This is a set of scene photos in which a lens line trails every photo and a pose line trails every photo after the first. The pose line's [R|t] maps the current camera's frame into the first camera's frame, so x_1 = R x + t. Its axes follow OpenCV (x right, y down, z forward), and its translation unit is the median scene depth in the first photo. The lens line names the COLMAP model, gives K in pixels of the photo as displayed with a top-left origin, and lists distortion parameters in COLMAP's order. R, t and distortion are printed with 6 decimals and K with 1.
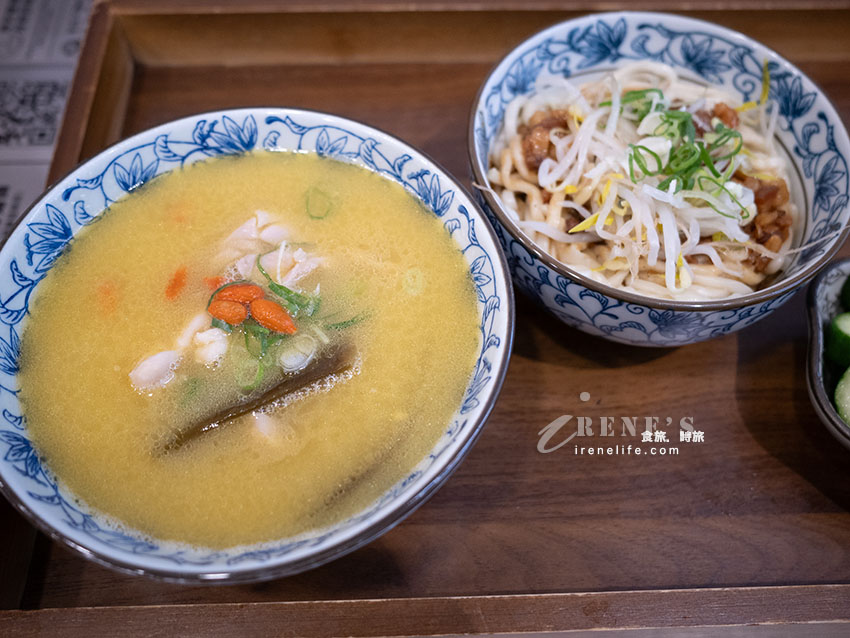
lens RADIAL K [[816.5, 0, 418.0], [0, 816.5, 321.4], [0, 0, 1]] dist [-0.013998, 0.011480]
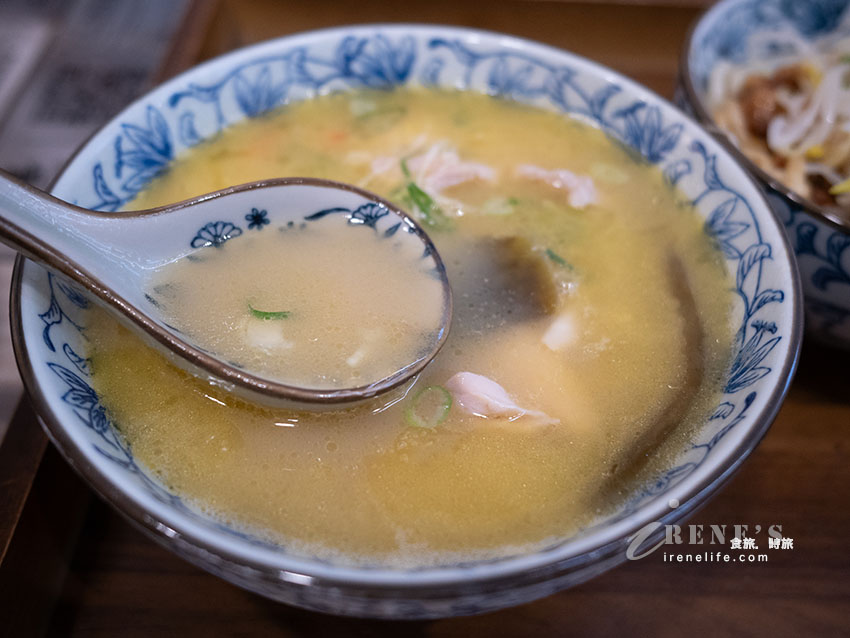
lens RADIAL K [[835.5, 0, 422.2], [0, 835.5, 317.5], [0, 0, 1]] dist [0.004366, 0.011229]
pose [[0.998040, 0.058047, -0.023364, -0.158086], [-0.061334, 0.981442, -0.181685, 0.160612], [0.012384, 0.182762, 0.983079, 0.252310]]
